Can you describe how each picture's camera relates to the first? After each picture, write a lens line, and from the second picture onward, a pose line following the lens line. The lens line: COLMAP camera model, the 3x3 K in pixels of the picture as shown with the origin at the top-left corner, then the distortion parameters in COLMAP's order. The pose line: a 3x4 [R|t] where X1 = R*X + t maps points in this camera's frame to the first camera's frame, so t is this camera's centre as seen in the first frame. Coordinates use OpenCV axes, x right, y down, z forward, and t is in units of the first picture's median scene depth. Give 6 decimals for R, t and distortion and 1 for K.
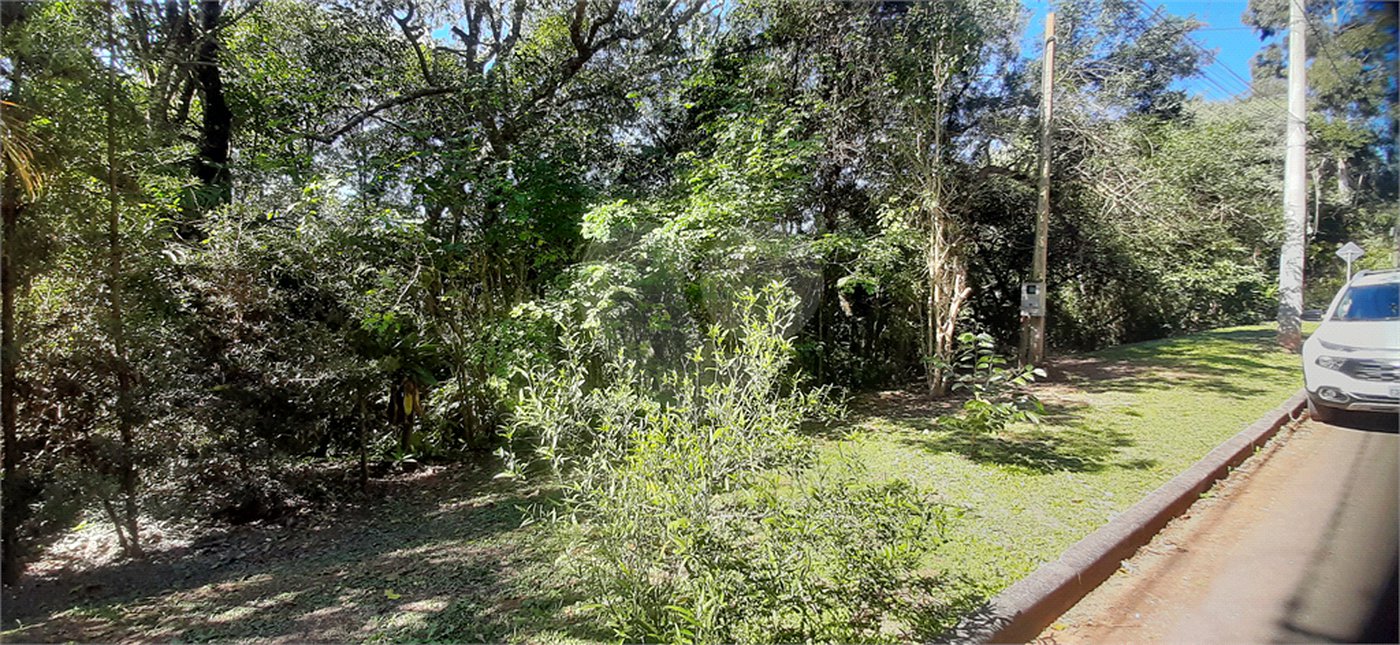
lens RADIAL K [[517.3, 0, 700.0], [0, 517.3, 322.5], [0, 0, 1]] dist [-0.000788, -0.010119]
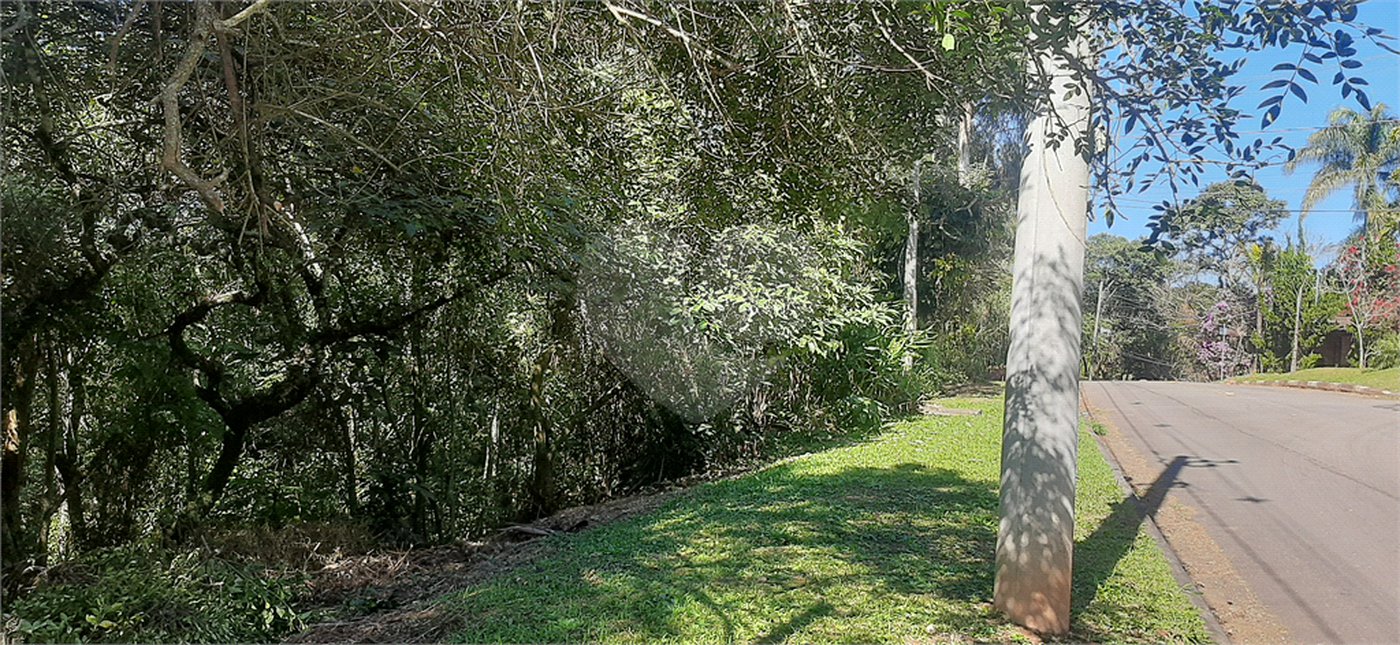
lens RADIAL K [[982.3, 0, 698.7], [0, 982.3, 335.0], [0, 0, 1]] dist [-0.001698, -0.055416]
pose [[0.771509, 0.040510, 0.634927, 0.268362], [-0.023837, 0.999111, -0.034781, -0.022983], [-0.635771, 0.011699, 0.771789, 0.268145]]
